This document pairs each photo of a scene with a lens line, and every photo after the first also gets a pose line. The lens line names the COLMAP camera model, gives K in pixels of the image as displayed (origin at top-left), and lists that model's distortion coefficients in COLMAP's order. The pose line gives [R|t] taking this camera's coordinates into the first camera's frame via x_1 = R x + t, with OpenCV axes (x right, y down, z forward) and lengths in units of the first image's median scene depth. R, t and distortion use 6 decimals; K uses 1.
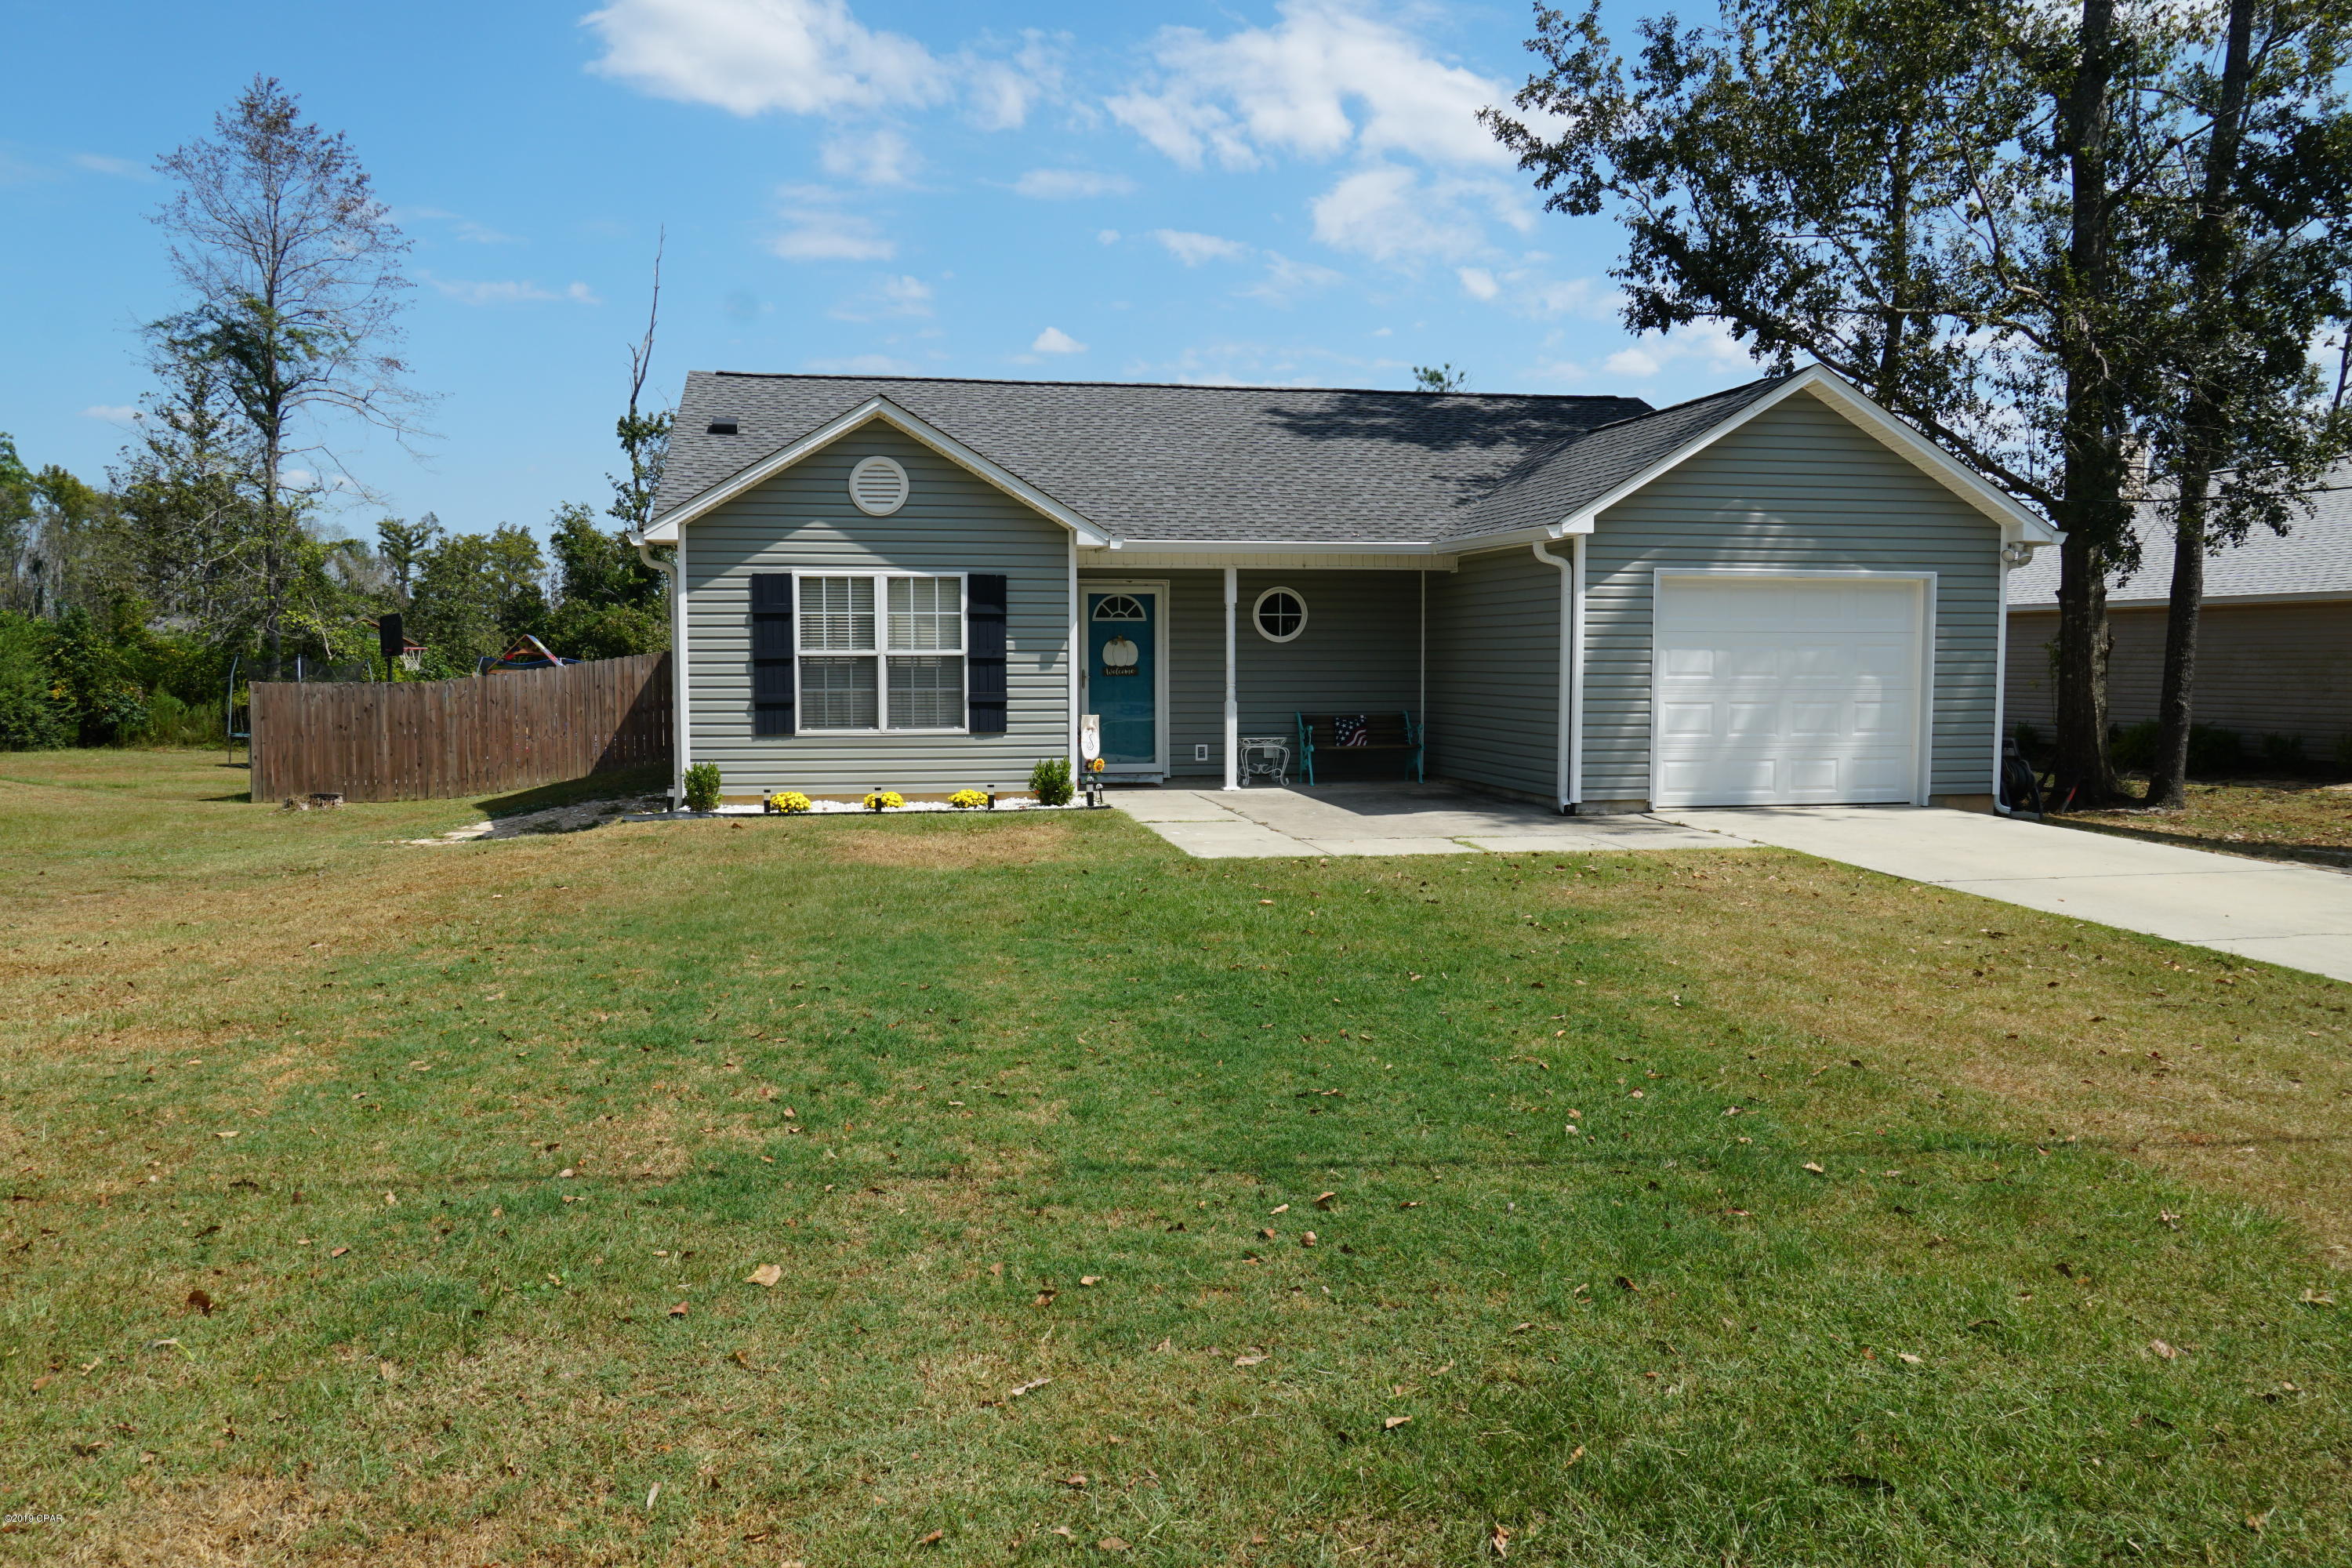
lens RADIAL K [[1823.7, 0, 1172.8], [0, 1823.7, 793.5], [0, 0, 1]] dist [-0.063722, 0.095213]
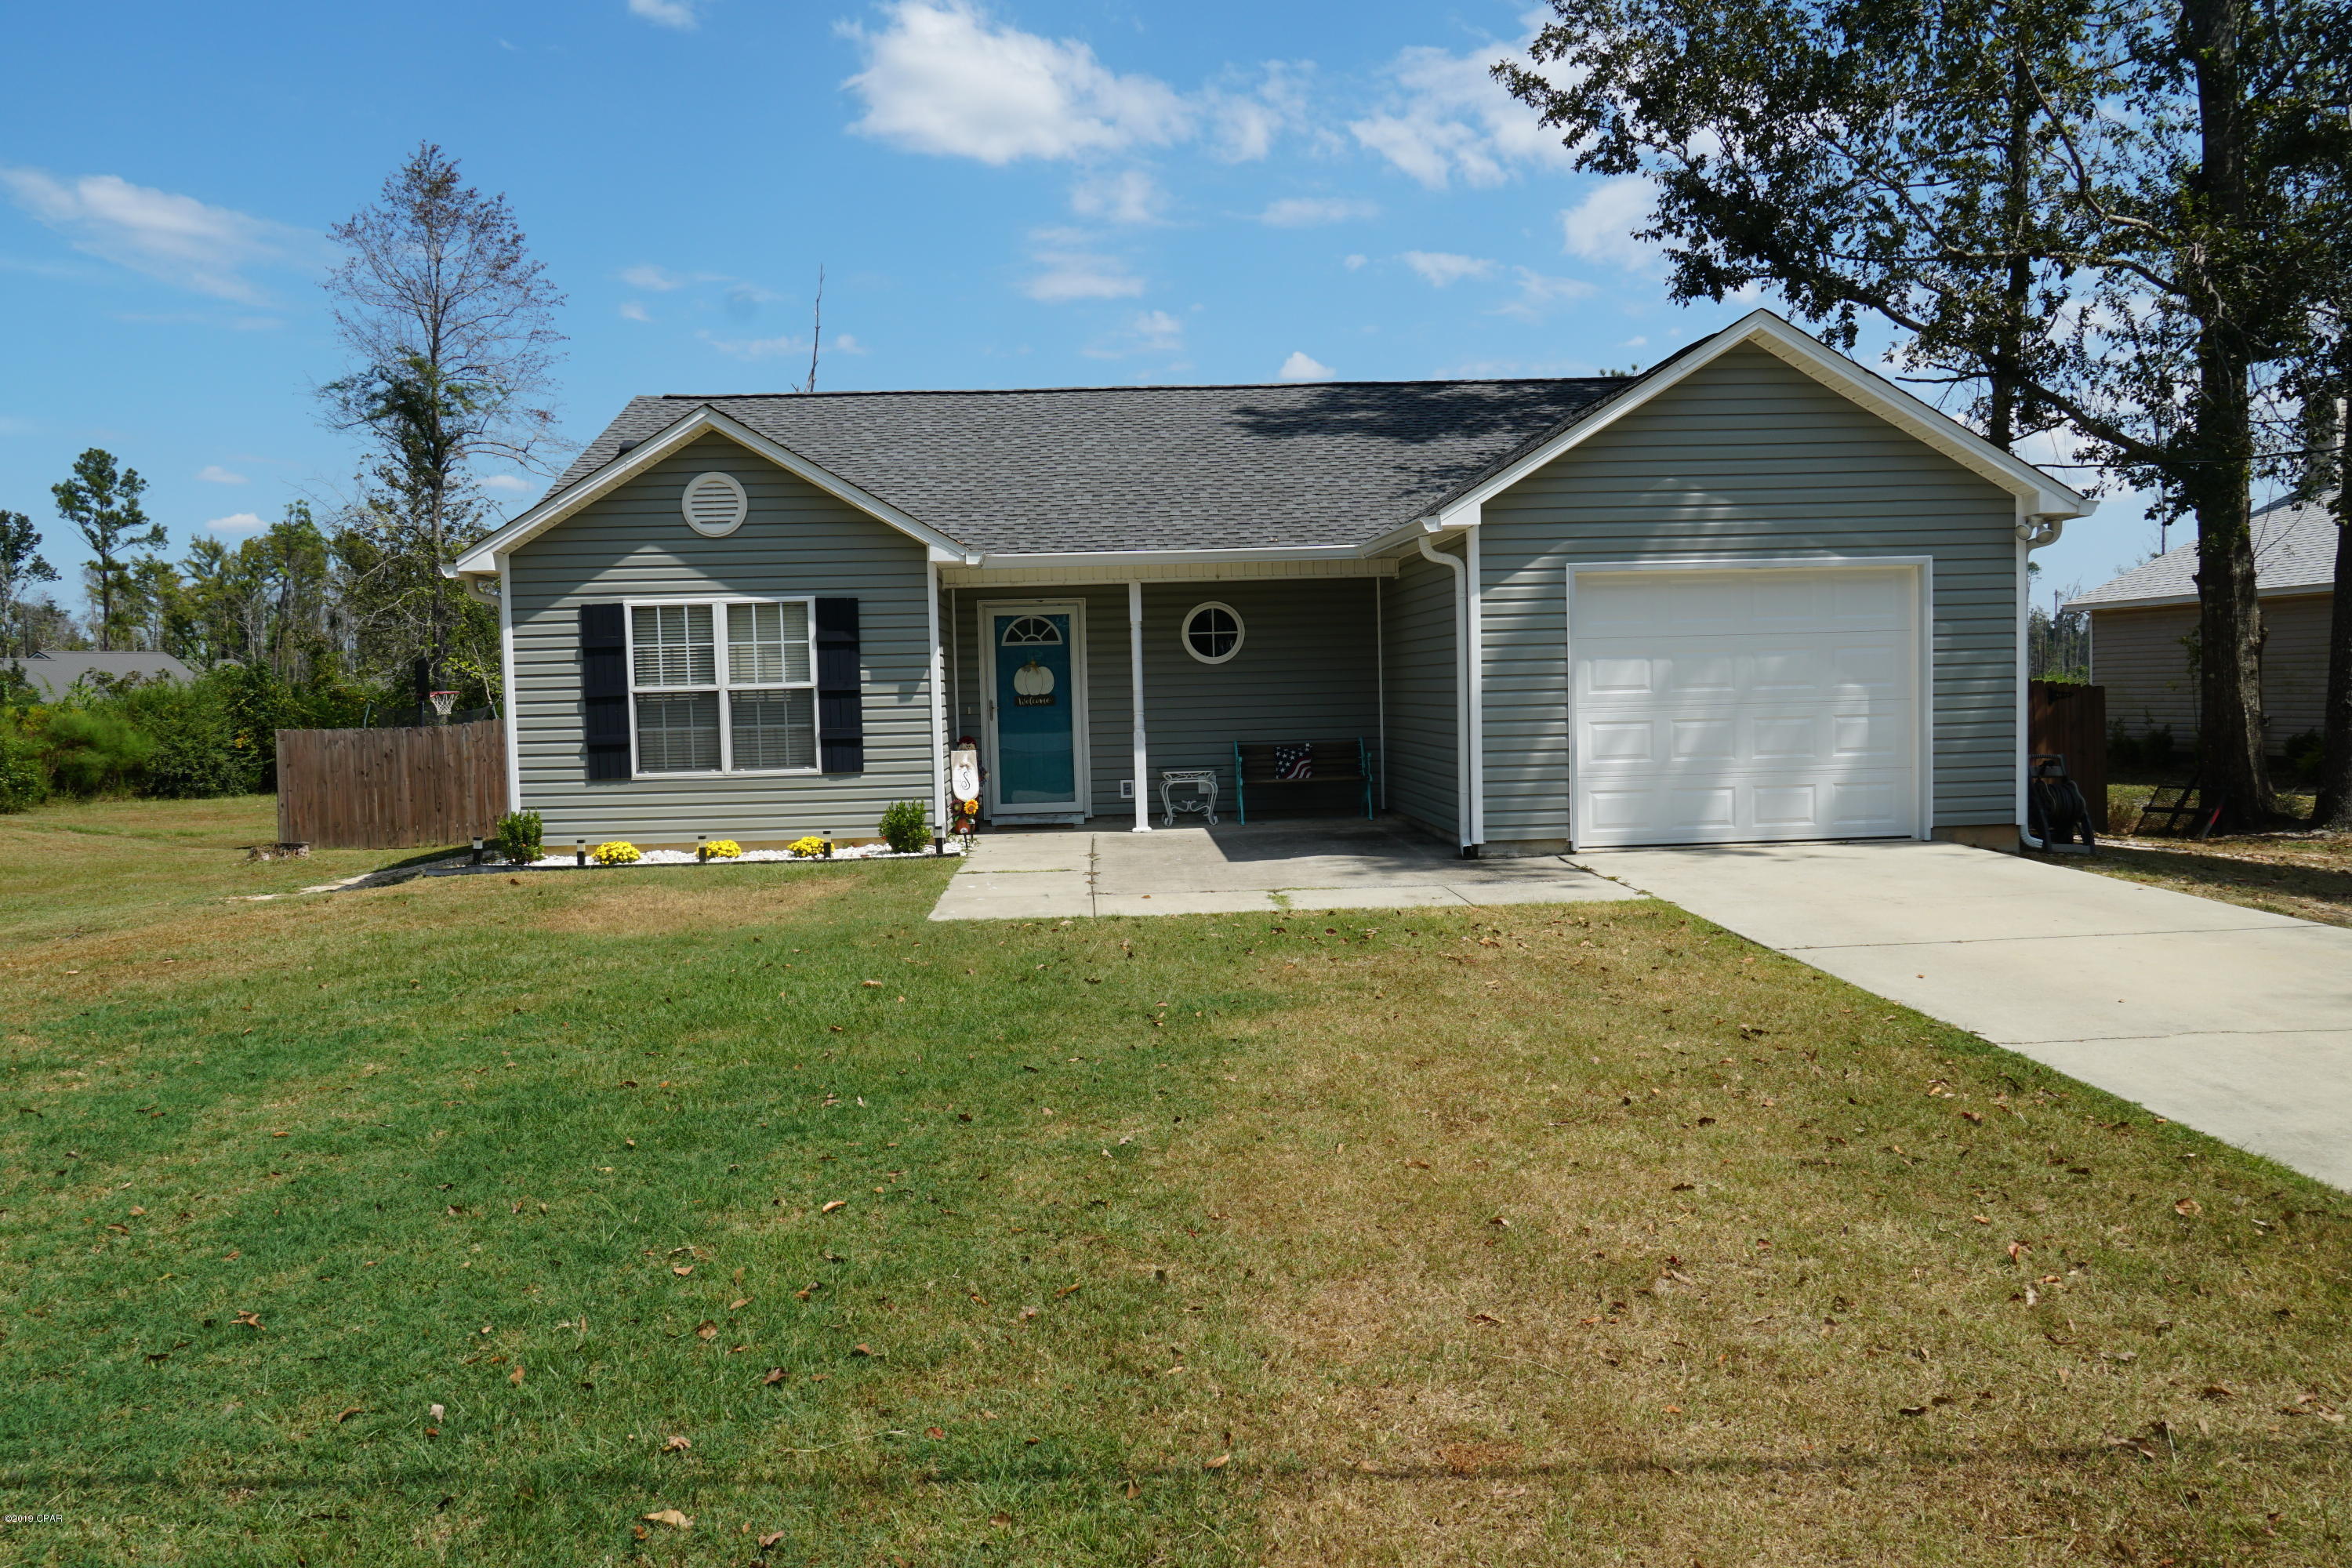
lens RADIAL K [[1818.5, 0, 1161.5], [0, 1818.5, 785.3], [0, 0, 1]] dist [-0.038259, 0.055839]
pose [[0.988937, -0.017297, -0.147327, 0.182437], [0.014531, 0.999698, -0.019831, -0.006681], [0.147625, 0.017471, 0.988889, 0.128449]]
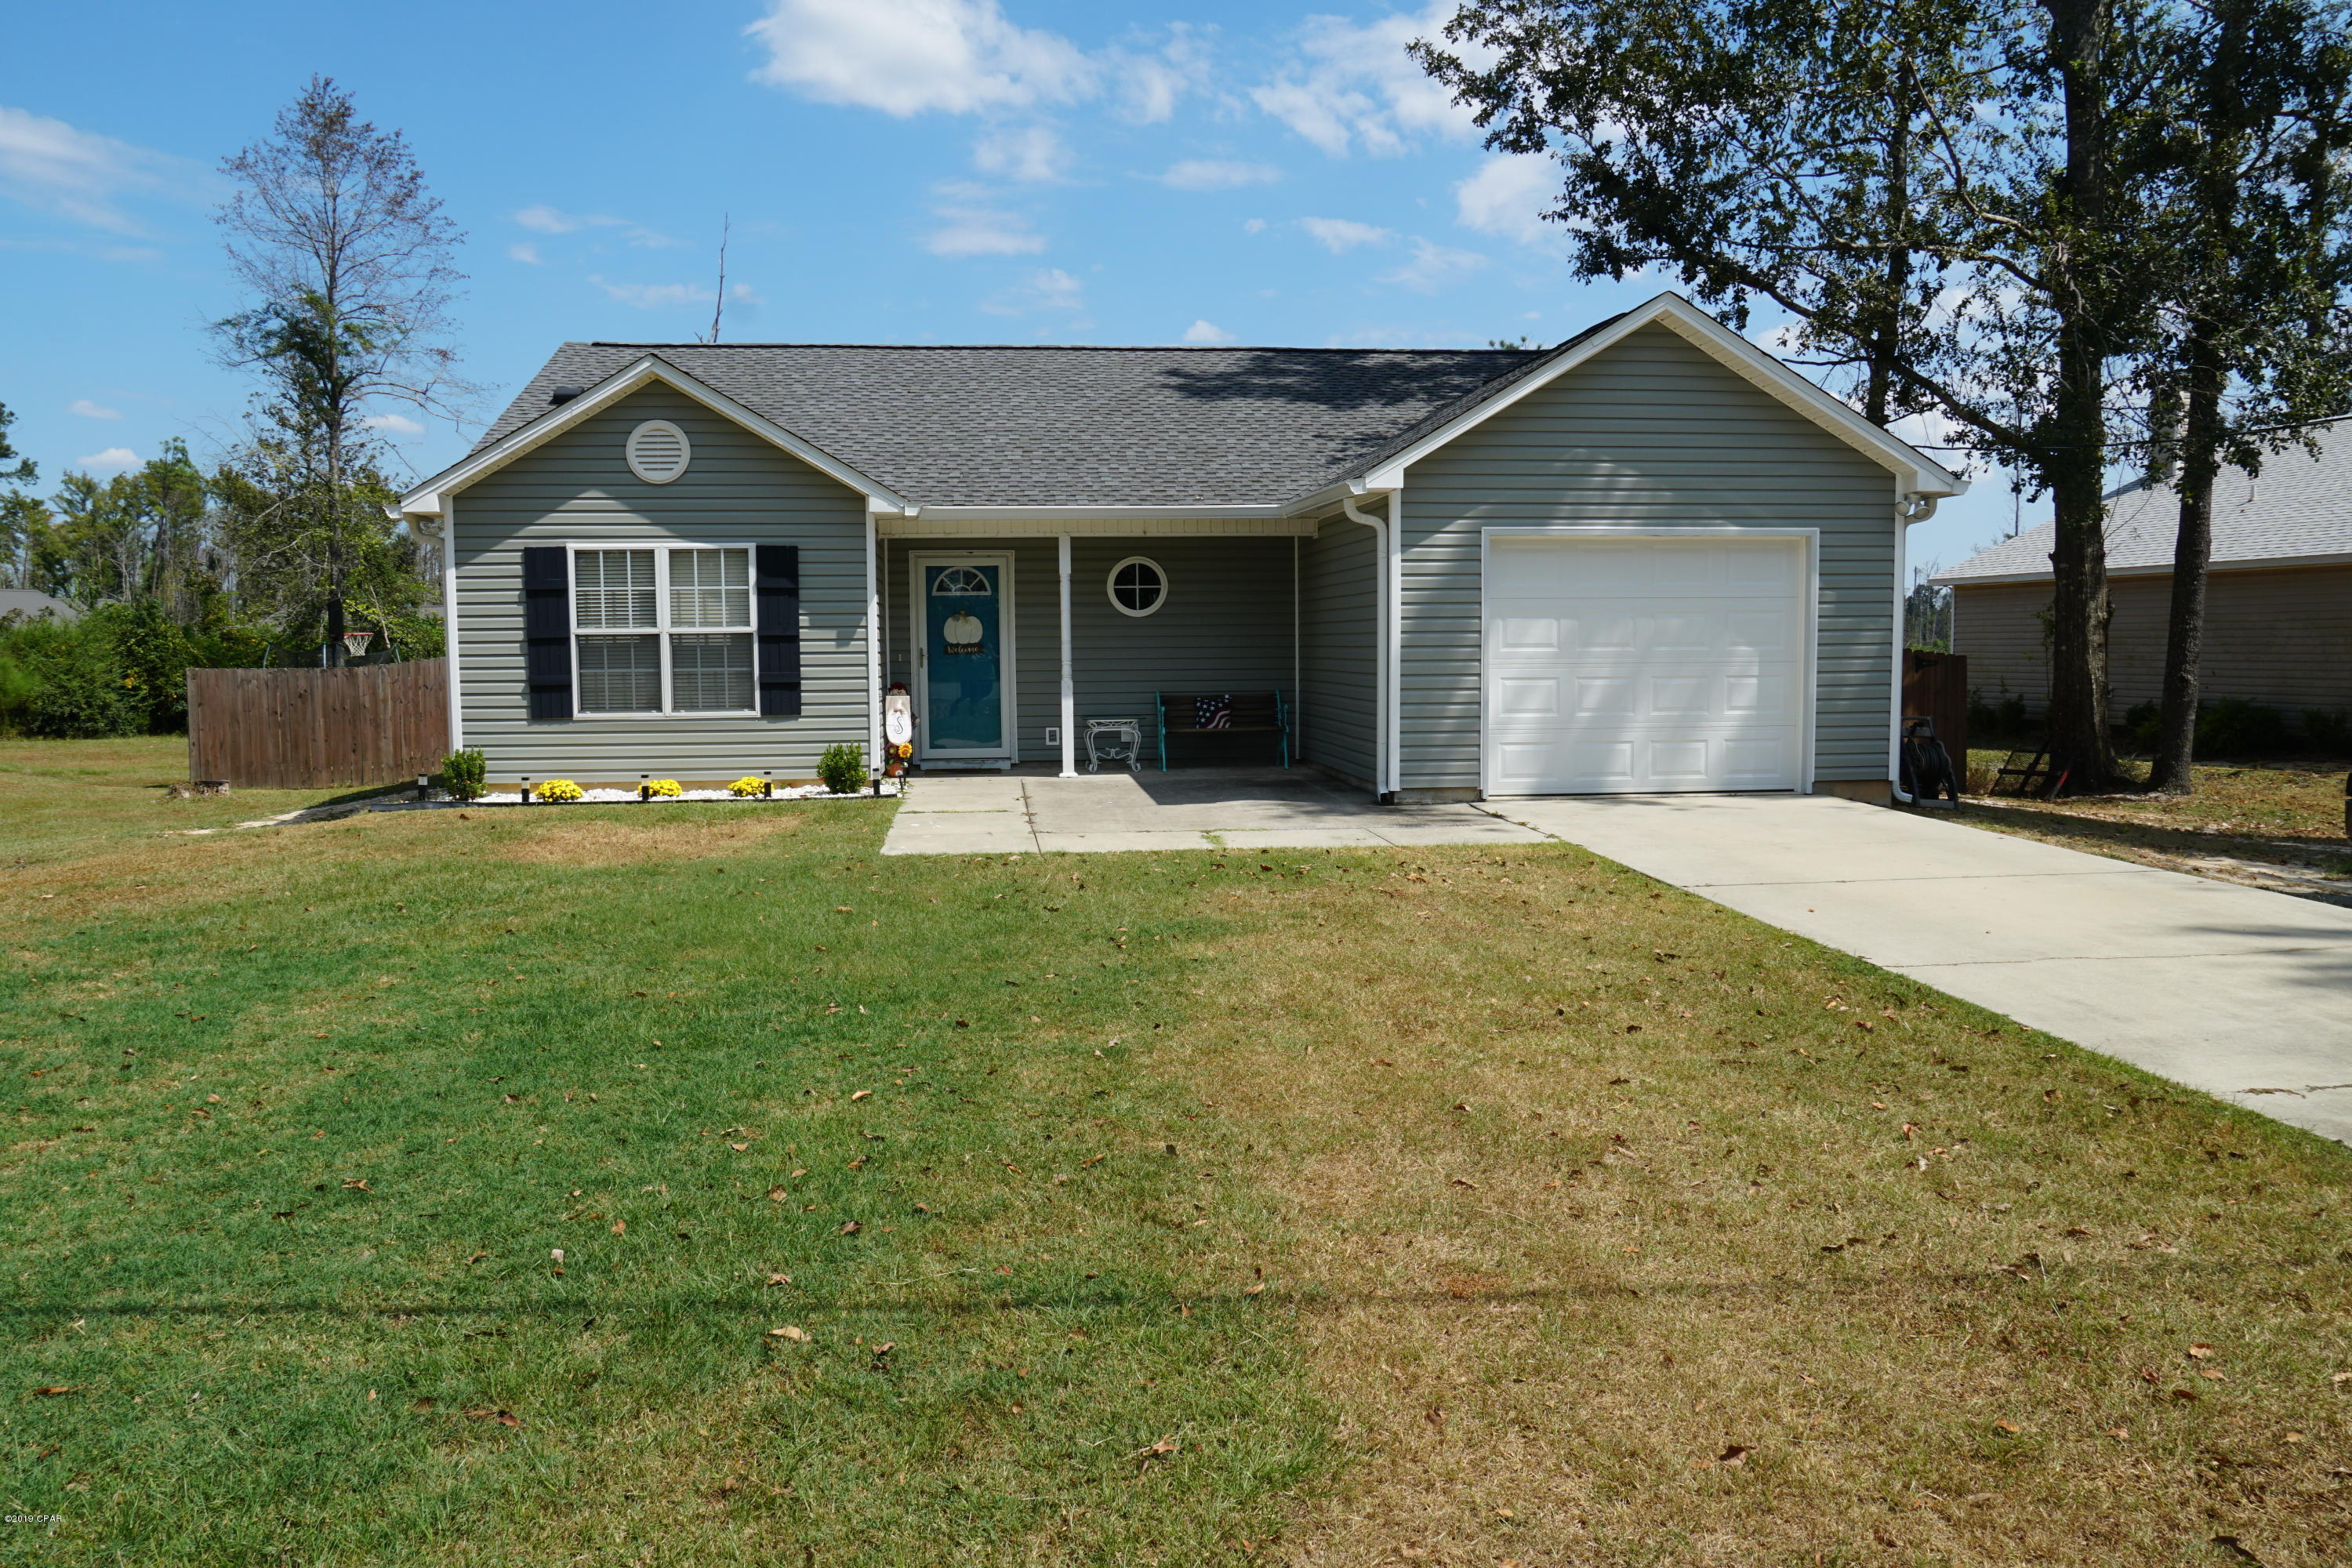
lens RADIAL K [[1797.9, 0, 1164.1], [0, 1797.9, 788.6], [0, 0, 1]] dist [-0.047015, 0.051016]
pose [[0.996457, -0.000849, -0.084098, 0.166043], [0.001413, 0.999977, 0.006639, -0.001798], [0.084090, -0.006735, 0.996435, 0.099334]]
